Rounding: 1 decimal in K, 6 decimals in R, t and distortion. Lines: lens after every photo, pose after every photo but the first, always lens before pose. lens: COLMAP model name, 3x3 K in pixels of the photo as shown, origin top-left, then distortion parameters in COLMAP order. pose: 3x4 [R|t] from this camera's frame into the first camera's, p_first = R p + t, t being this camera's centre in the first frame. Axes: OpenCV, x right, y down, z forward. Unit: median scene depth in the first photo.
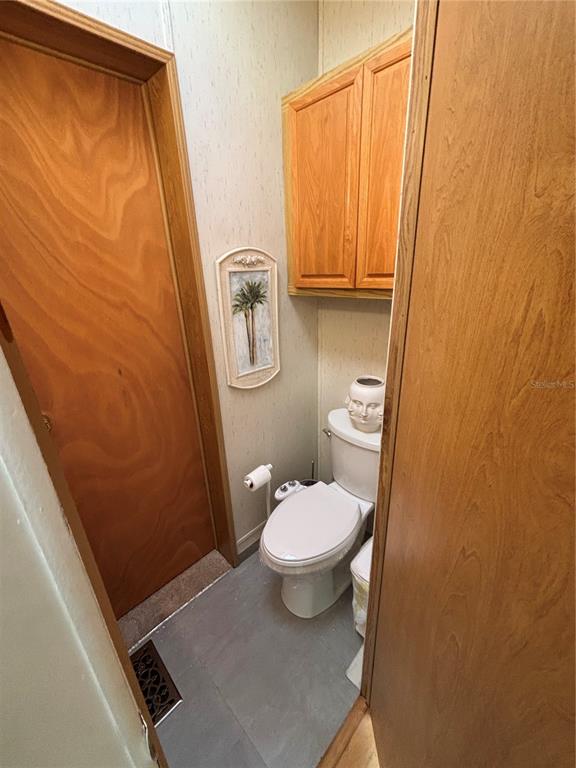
lens RADIAL K [[308.2, 0, 287.1], [0, 308.2, 384.3], [0, 0, 1]] dist [-0.000264, -0.000737]
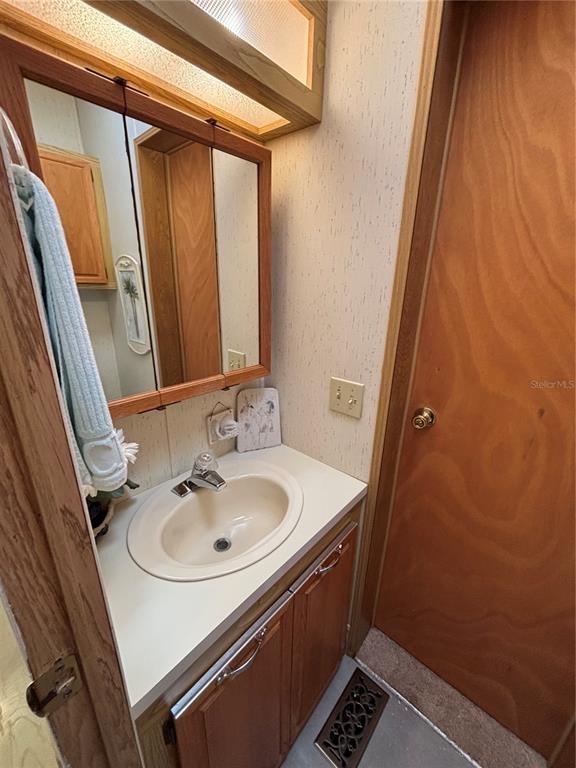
lens RADIAL K [[308.2, 0, 287.3], [0, 308.2, 383.0], [0, 0, 1]] dist [-0.000264, -0.000737]
pose [[0.044268, 0.347833, -0.936511, 0.042165], [-0.376504, 0.874117, 0.306862, -0.087108], [0.925357, 0.339016, 0.169656, 0.318718]]
